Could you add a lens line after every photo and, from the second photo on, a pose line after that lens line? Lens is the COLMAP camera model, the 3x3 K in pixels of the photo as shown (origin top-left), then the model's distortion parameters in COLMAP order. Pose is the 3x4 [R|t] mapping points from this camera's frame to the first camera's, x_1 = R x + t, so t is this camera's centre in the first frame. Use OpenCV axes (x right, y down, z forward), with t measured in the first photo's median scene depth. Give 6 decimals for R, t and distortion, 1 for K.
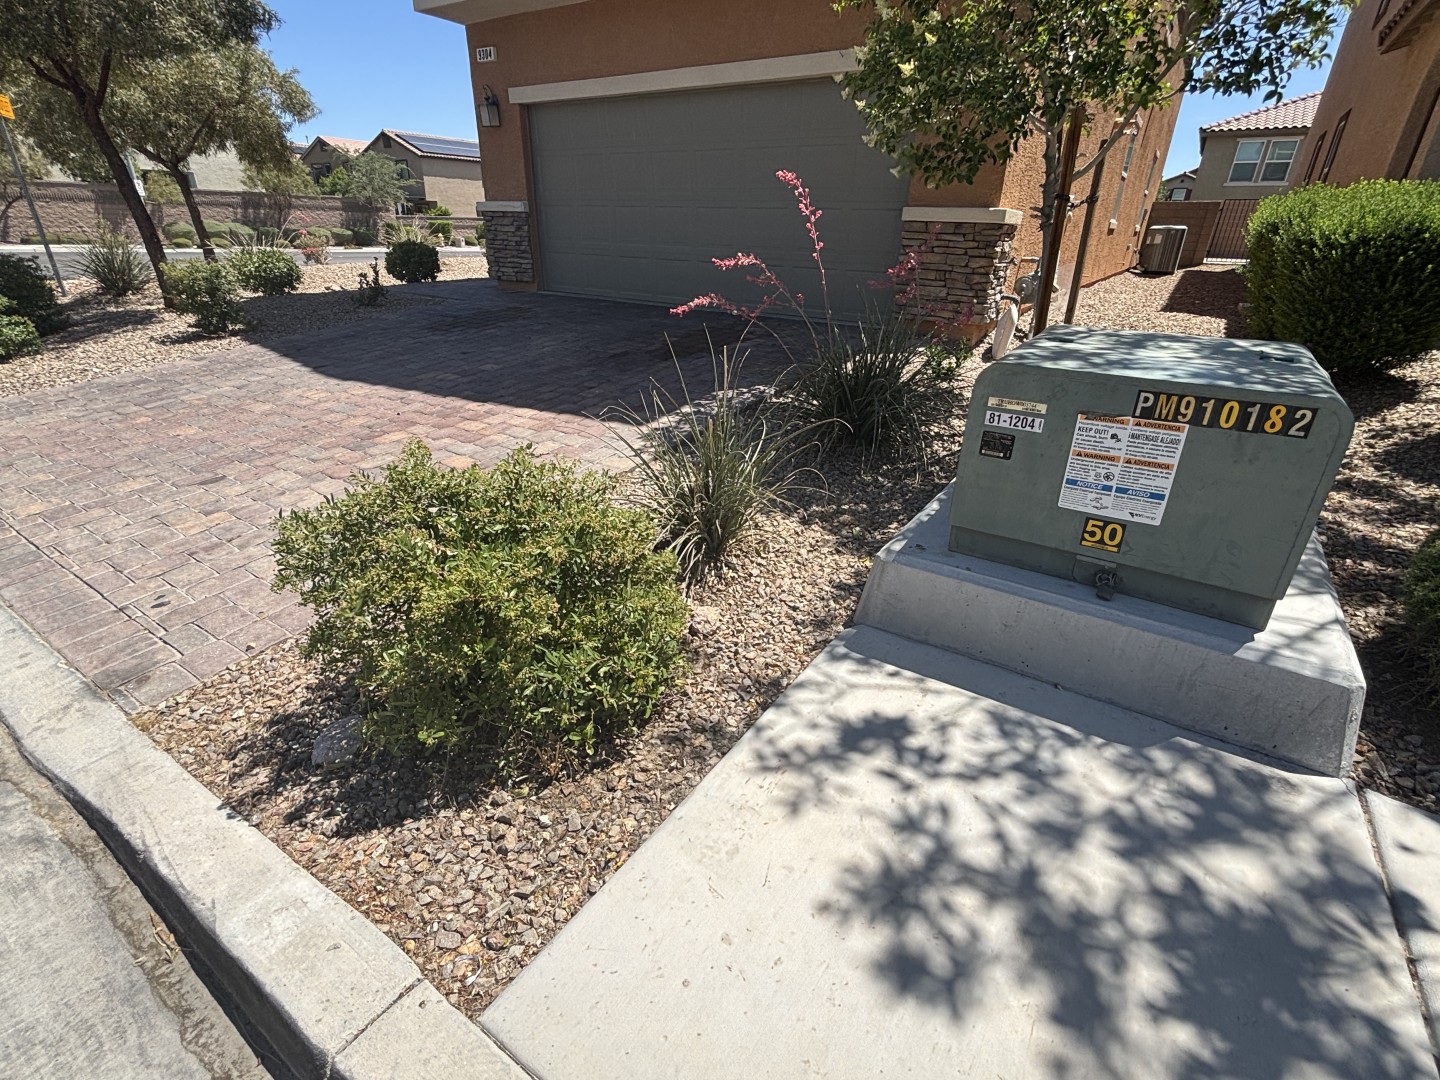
lens RADIAL K [[681.1, 0, 720.0], [0, 681.1, 540.0], [0, 0, 1]] dist [0.000903, 0.000754]
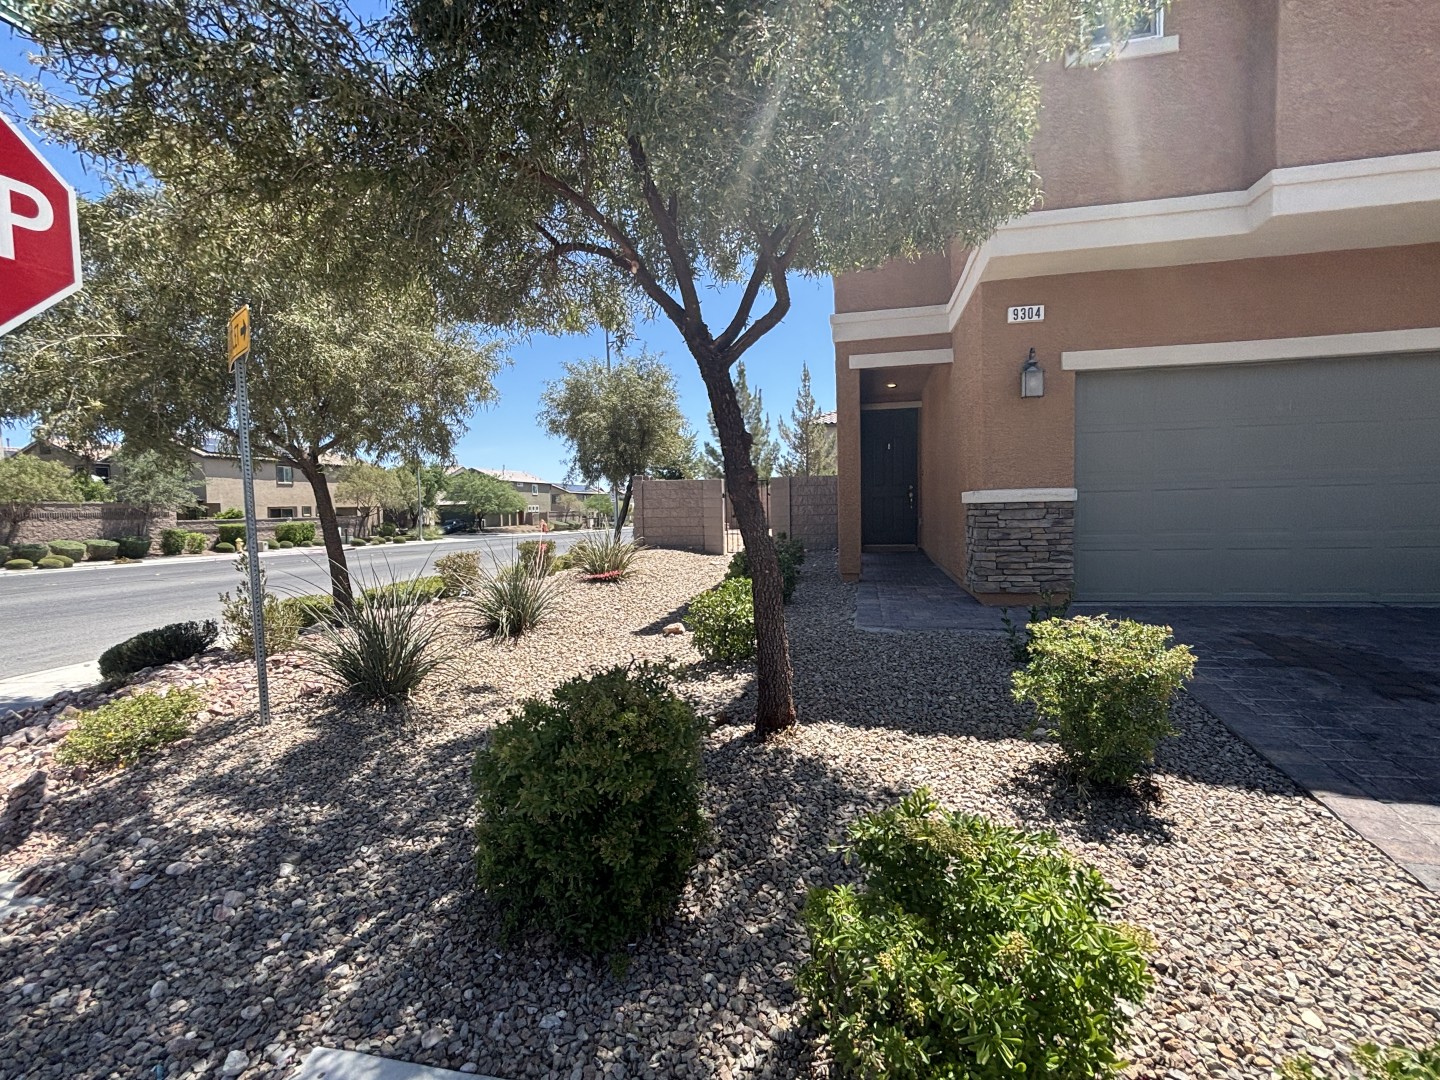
lens RADIAL K [[674.1, 0, 722.8], [0, 674.1, 545.4], [0, 0, 1]] dist [-0.002742, 0.001613]
pose [[0.925754, -0.063745, 0.372714, -1.278384], [0.196878, 0.922799, -0.331182, -0.400059], [-0.322829, 0.379972, 0.866835, 0.756947]]
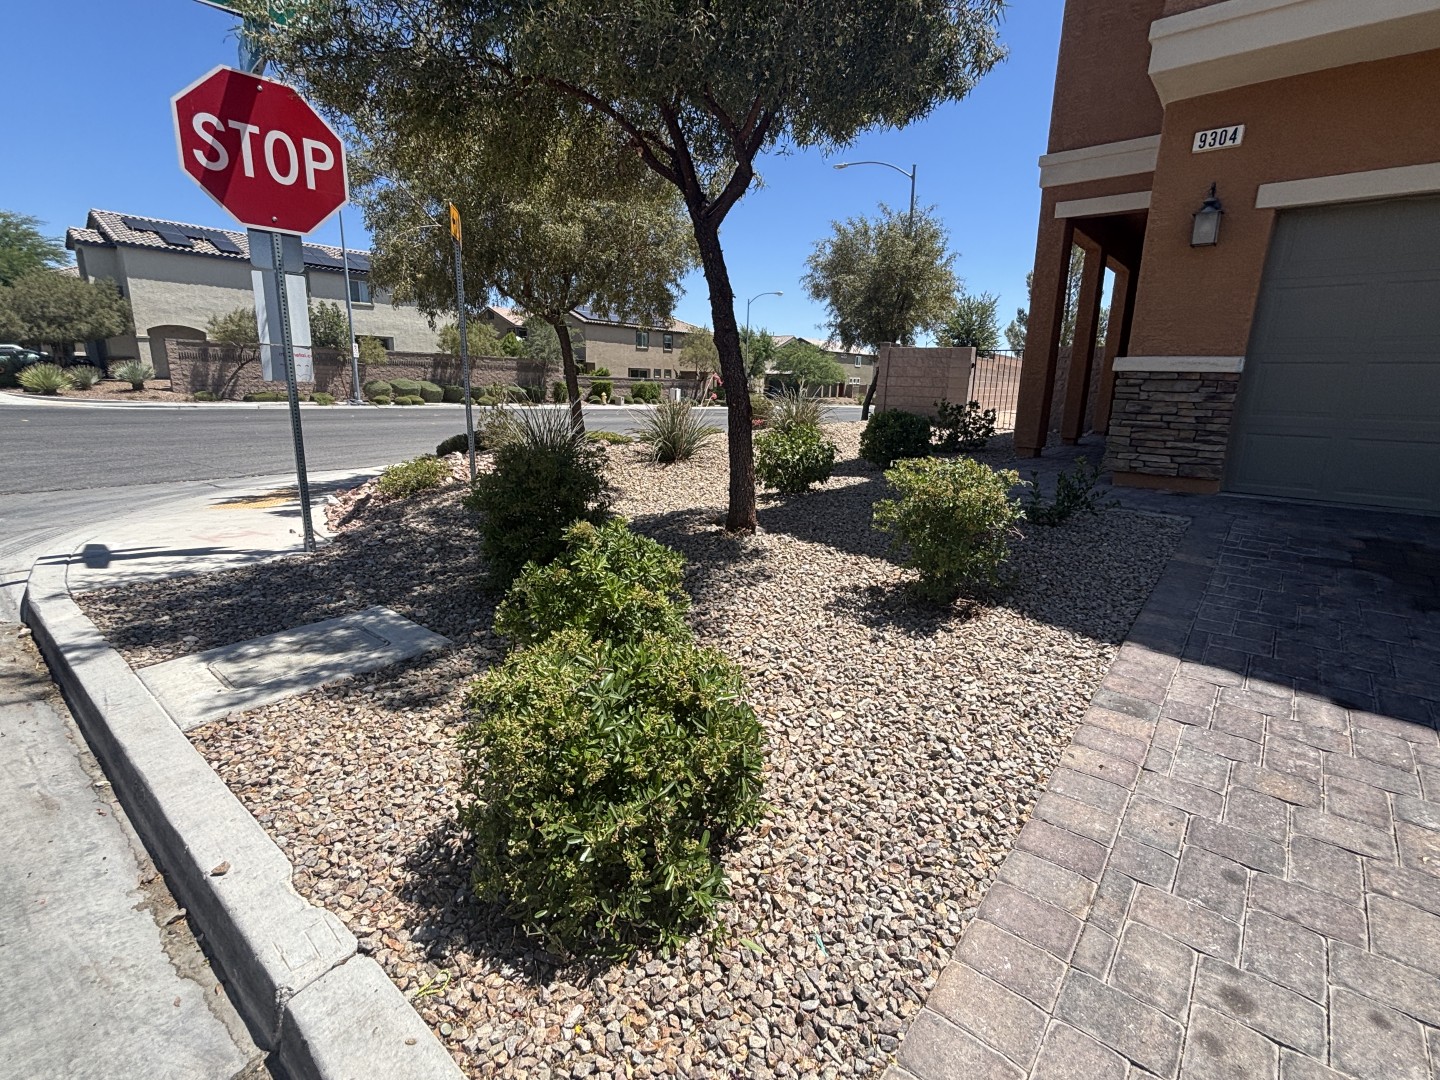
lens RADIAL K [[681.1, 0, 720.0], [0, 681.1, 540.0], [0, 0, 1]] dist [0.000903, 0.000754]
pose [[0.994450, 0.030146, -0.100803, -0.975207], [-0.050441, 0.977394, -0.205320, -0.271237], [0.092335, 0.209265, 0.973490, 0.574238]]
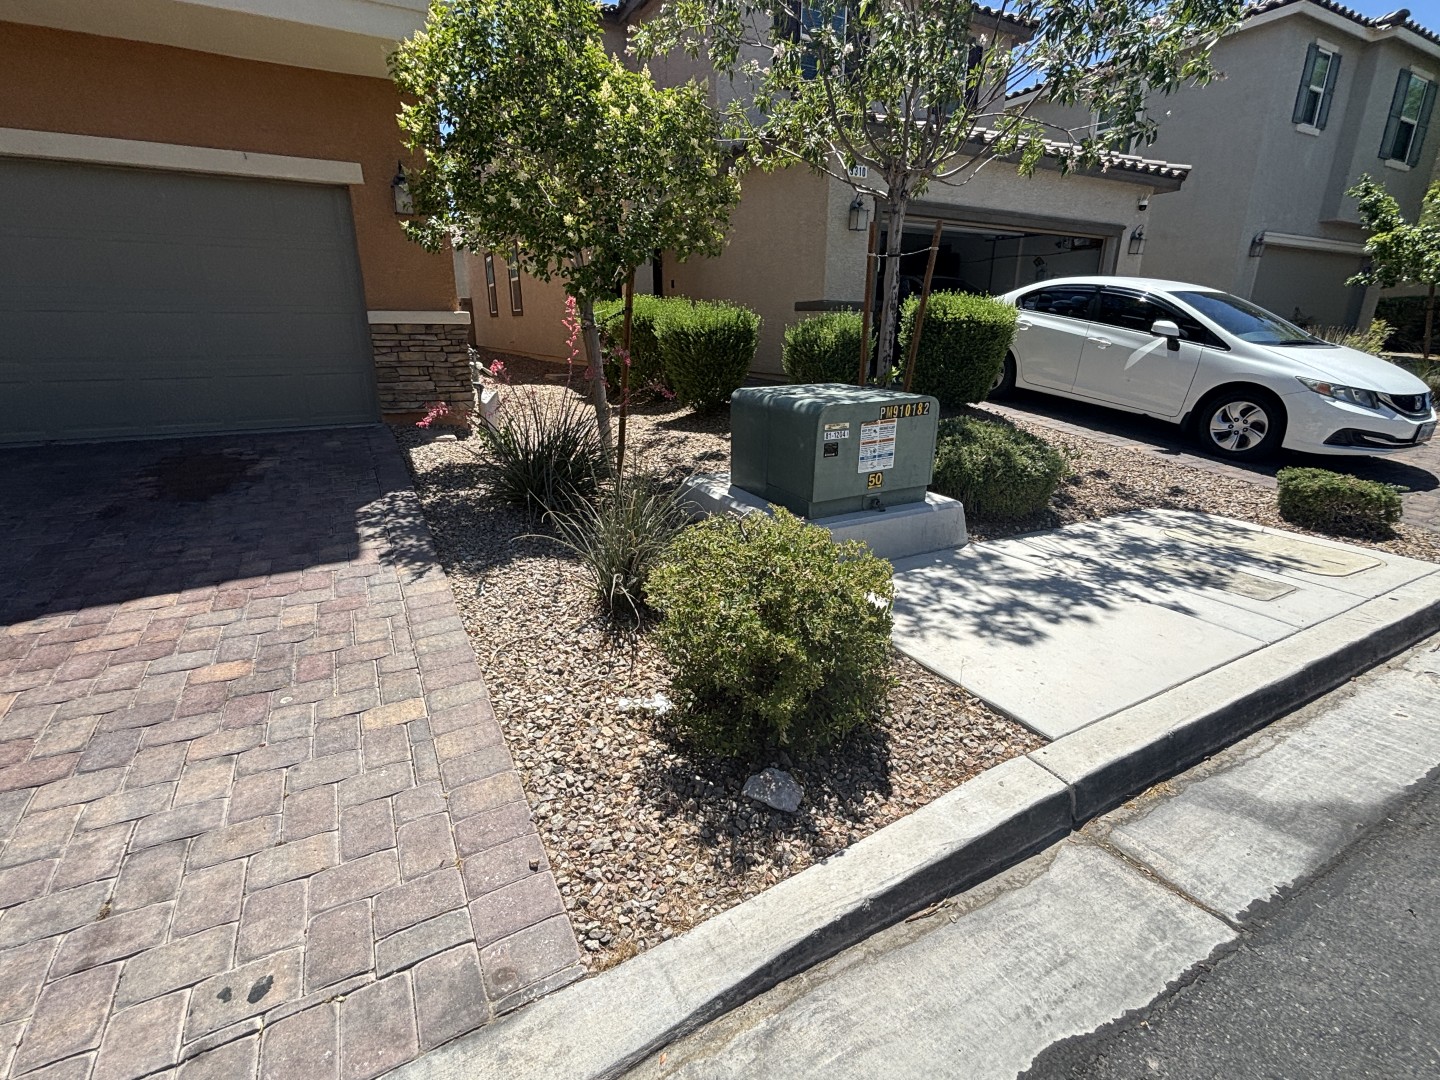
lens RADIAL K [[674.1, 0, 722.8], [0, 674.1, 545.4], [0, 0, 1]] dist [-0.002742, 0.001613]
pose [[0.460327, -0.296560, 0.836751, -0.449792], [0.380551, 0.917479, 0.115816, -0.077158], [-0.802047, 0.265114, 0.535196, 0.117493]]
